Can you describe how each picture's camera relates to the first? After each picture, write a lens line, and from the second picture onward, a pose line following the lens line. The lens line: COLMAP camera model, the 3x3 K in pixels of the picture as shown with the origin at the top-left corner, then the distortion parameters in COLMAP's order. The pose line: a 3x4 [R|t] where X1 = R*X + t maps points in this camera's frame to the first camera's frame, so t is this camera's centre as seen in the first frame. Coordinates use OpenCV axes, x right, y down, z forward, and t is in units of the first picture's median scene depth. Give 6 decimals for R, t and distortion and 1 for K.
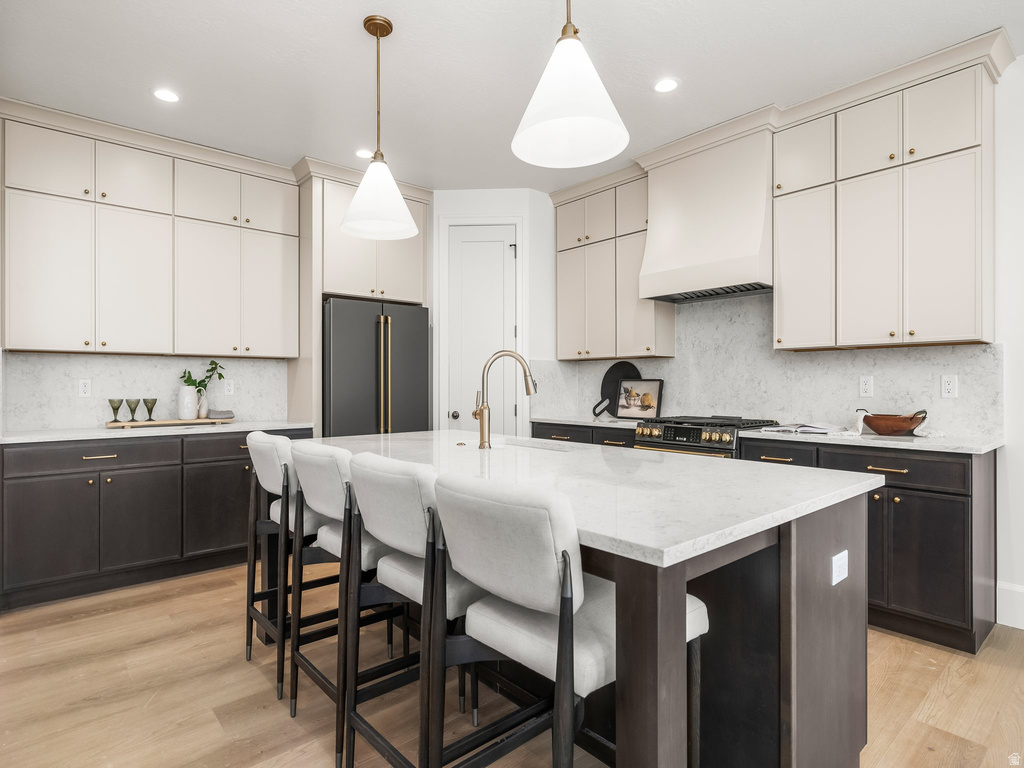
lens RADIAL K [[557.3, 0, 503.7], [0, 557.3, 385.5], [0, 0, 1]] dist [0.001315, 0.000817]
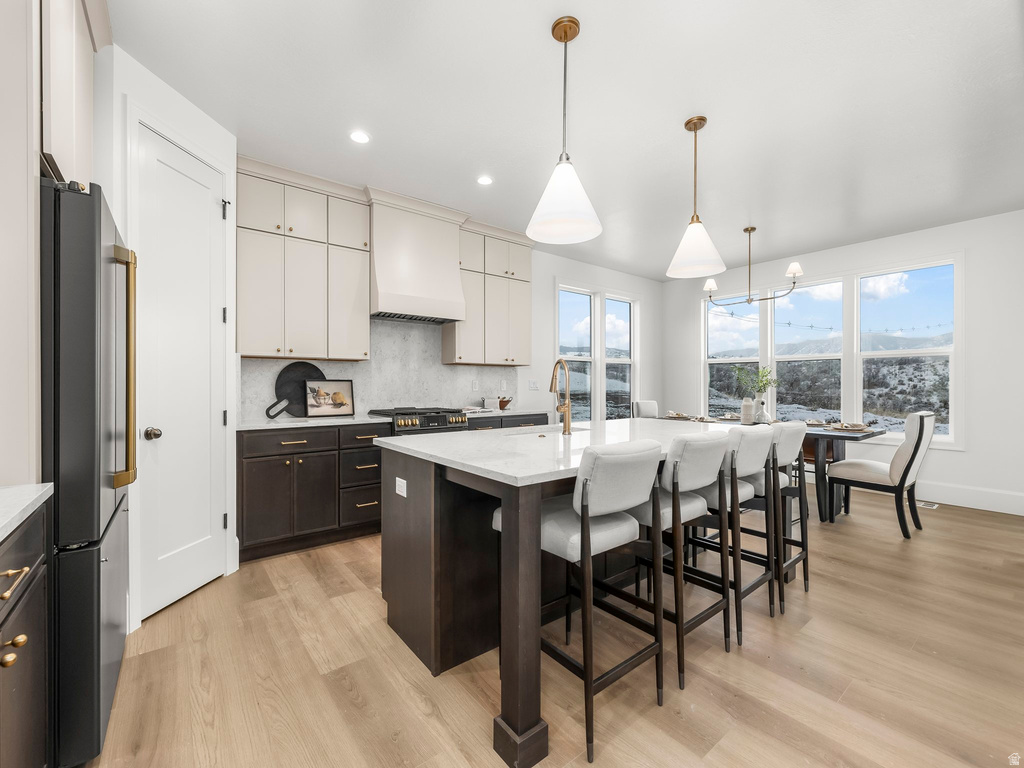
lens RADIAL K [[433.4, 0, 503.1], [0, 433.4, 384.2], [0, 0, 1]] dist [-0.001552, 0.000713]
pose [[0.056168, -0.006147, 0.998402, -0.630421], [-0.000288, 0.999981, 0.006173, -0.008358], [-0.998421, -0.000635, 0.056165, 0.658256]]
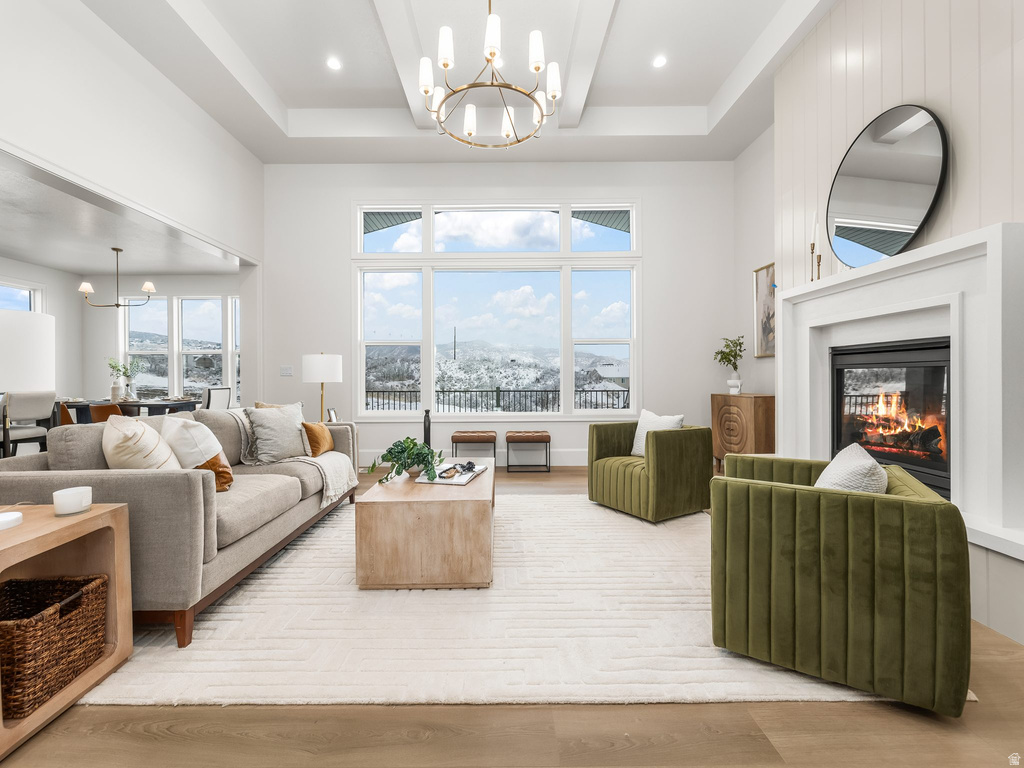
lens RADIAL K [[433.4, 0, 508.8], [0, 433.4, 378.5], [0, 0, 1]] dist [-0.001552, 0.000713]
pose [[-0.755659, -0.002828, 0.654959, -1.383594], [0.002802, 0.999968, 0.007550, 0.015429], [-0.654959, 0.007541, -0.755627, 0.318477]]
